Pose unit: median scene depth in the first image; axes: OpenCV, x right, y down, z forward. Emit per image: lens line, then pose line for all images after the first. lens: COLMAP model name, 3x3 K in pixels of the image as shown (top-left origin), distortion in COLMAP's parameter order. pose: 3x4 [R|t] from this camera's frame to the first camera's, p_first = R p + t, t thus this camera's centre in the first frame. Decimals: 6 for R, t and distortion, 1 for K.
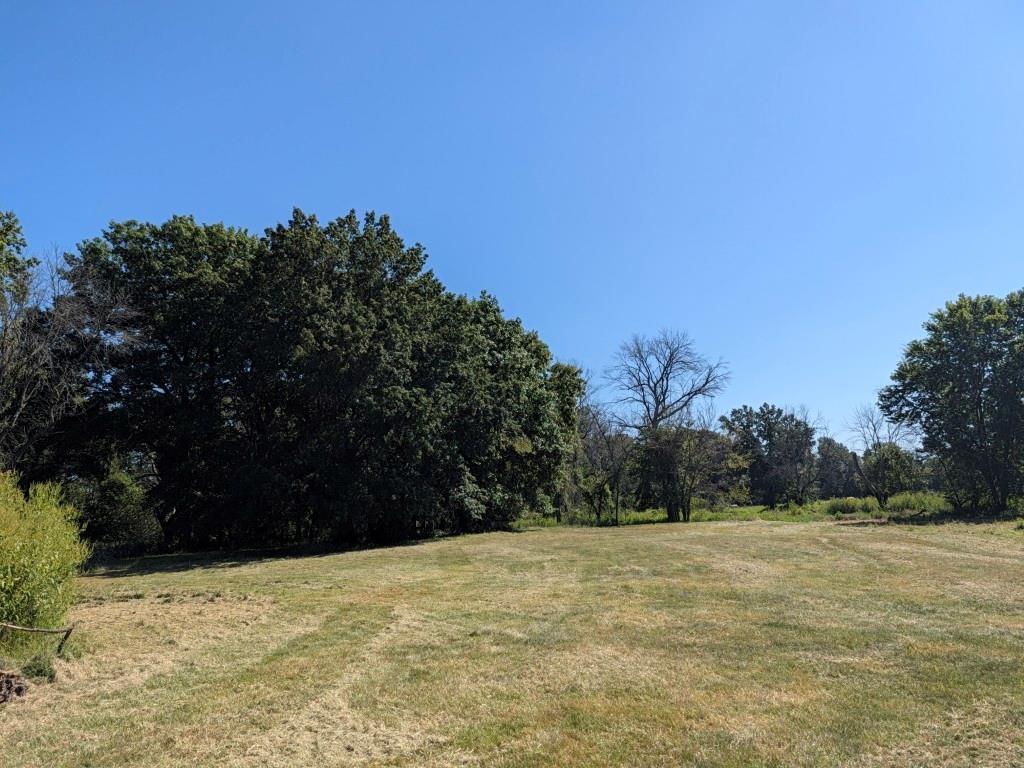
lens RADIAL K [[672.5, 0, 512.0], [0, 672.5, 384.0], [0, 0, 1]] dist [0.052113, -0.004916]
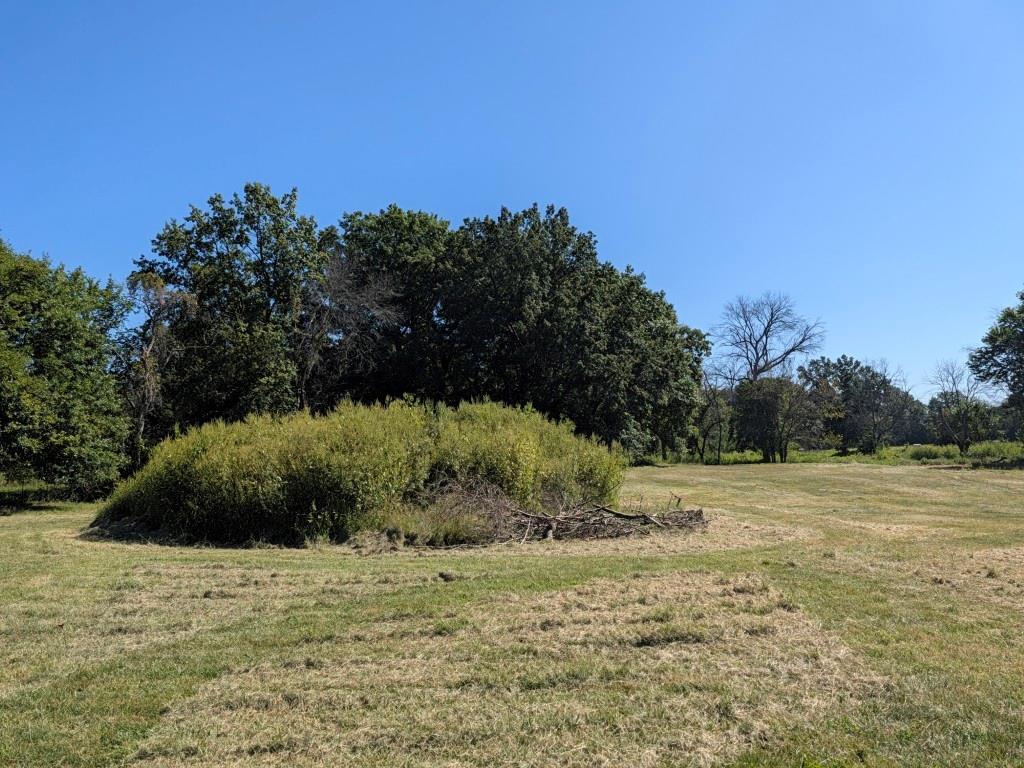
lens RADIAL K [[672.5, 0, 512.0], [0, 672.5, 384.0], [0, 0, 1]] dist [0.052113, -0.004916]
pose [[0.997939, 0.018938, -0.061304, -0.141181], [-0.013297, 0.995749, 0.091142, -0.030346], [0.062770, -0.090139, 0.993949, -0.172687]]
